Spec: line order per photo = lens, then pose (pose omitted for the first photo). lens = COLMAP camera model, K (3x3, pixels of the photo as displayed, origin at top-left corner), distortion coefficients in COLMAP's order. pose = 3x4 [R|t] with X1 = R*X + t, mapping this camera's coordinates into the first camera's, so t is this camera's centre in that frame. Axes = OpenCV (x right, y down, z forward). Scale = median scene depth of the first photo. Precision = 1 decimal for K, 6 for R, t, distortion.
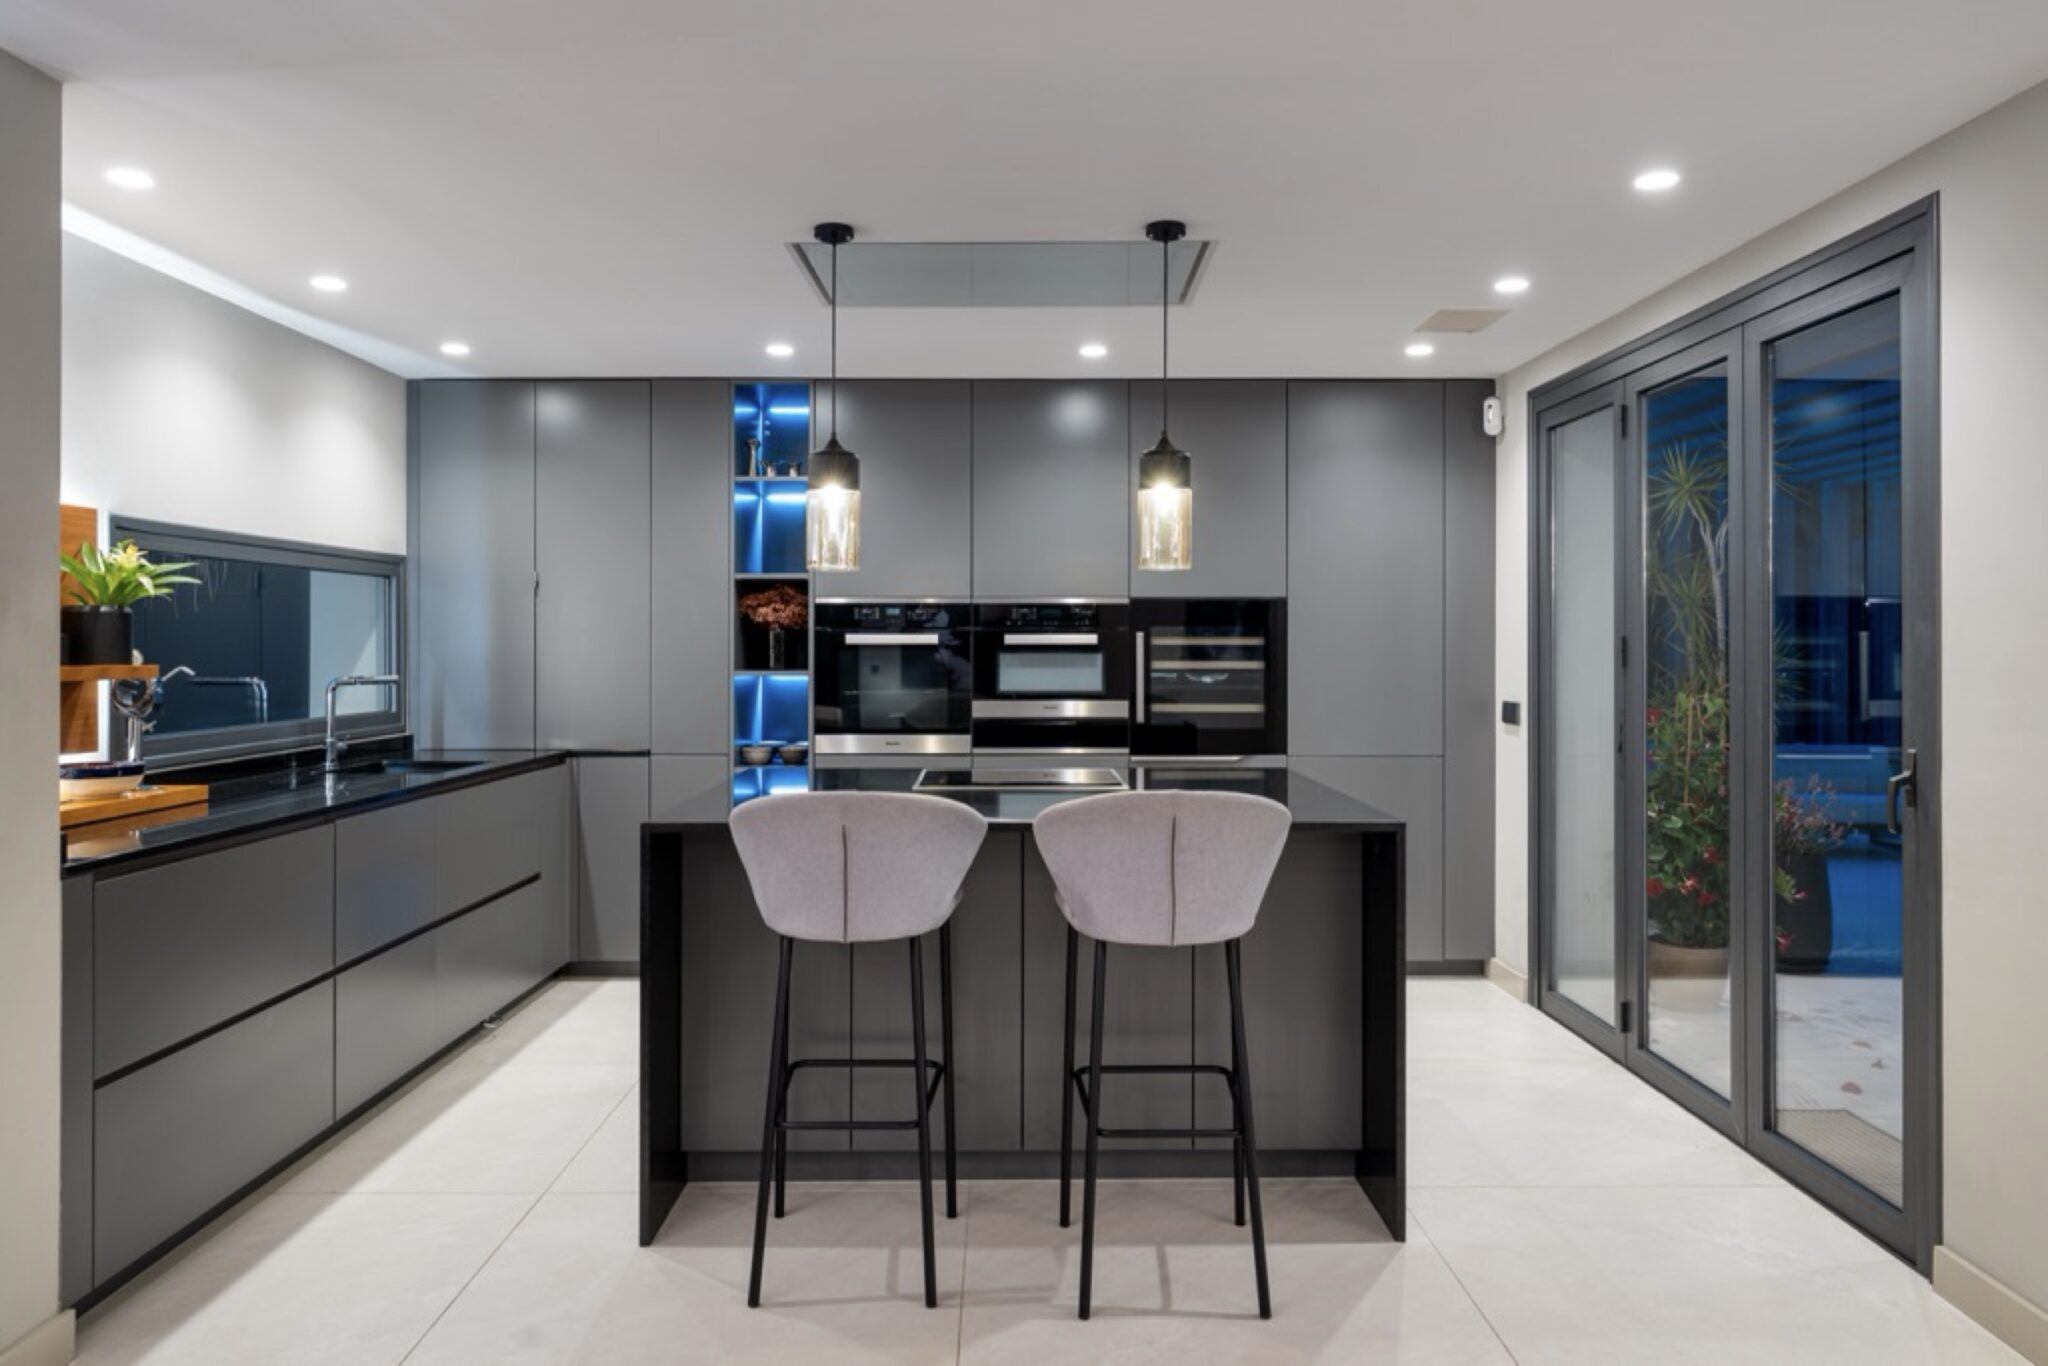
lens RADIAL K [[1346.2, 0, 1036.3], [0, 1346.2, 637.9], [0, 0, 1]] dist [0.007746, 0.000715]
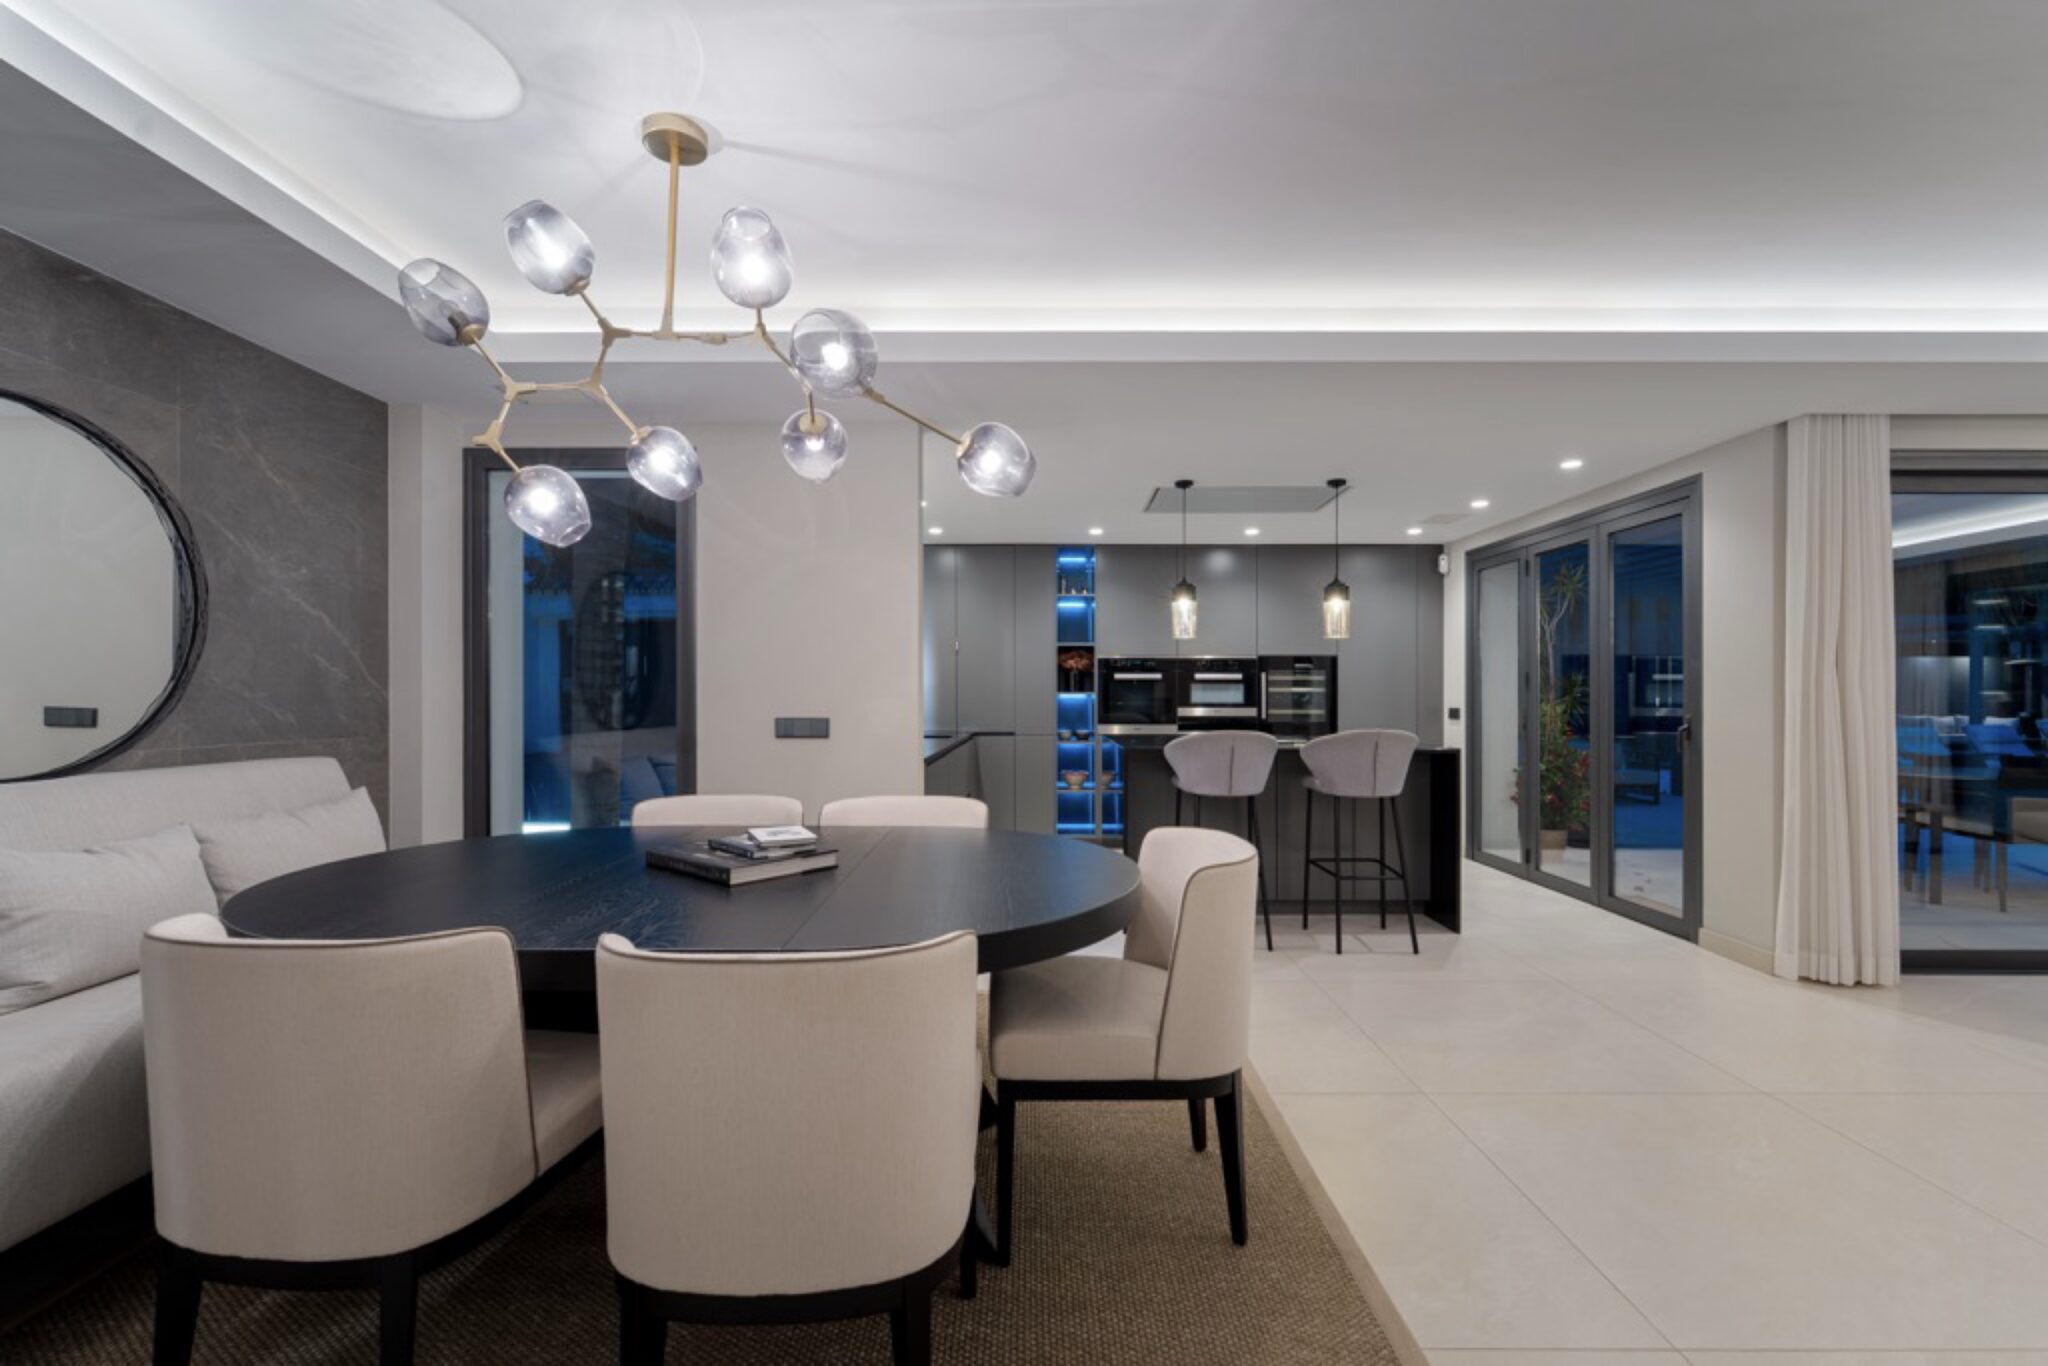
lens RADIAL K [[857.6, 0, 1023.4], [0, 857.6, 693.2], [0, 0, 1]] dist [-0.000822, -0.000114]
pose [[0.999925, 0.001841, -0.012107, -0.263003], [-0.001848, 0.999998, -0.000557, 0.027193], [0.012105, 0.000579, 0.999927, -0.265186]]
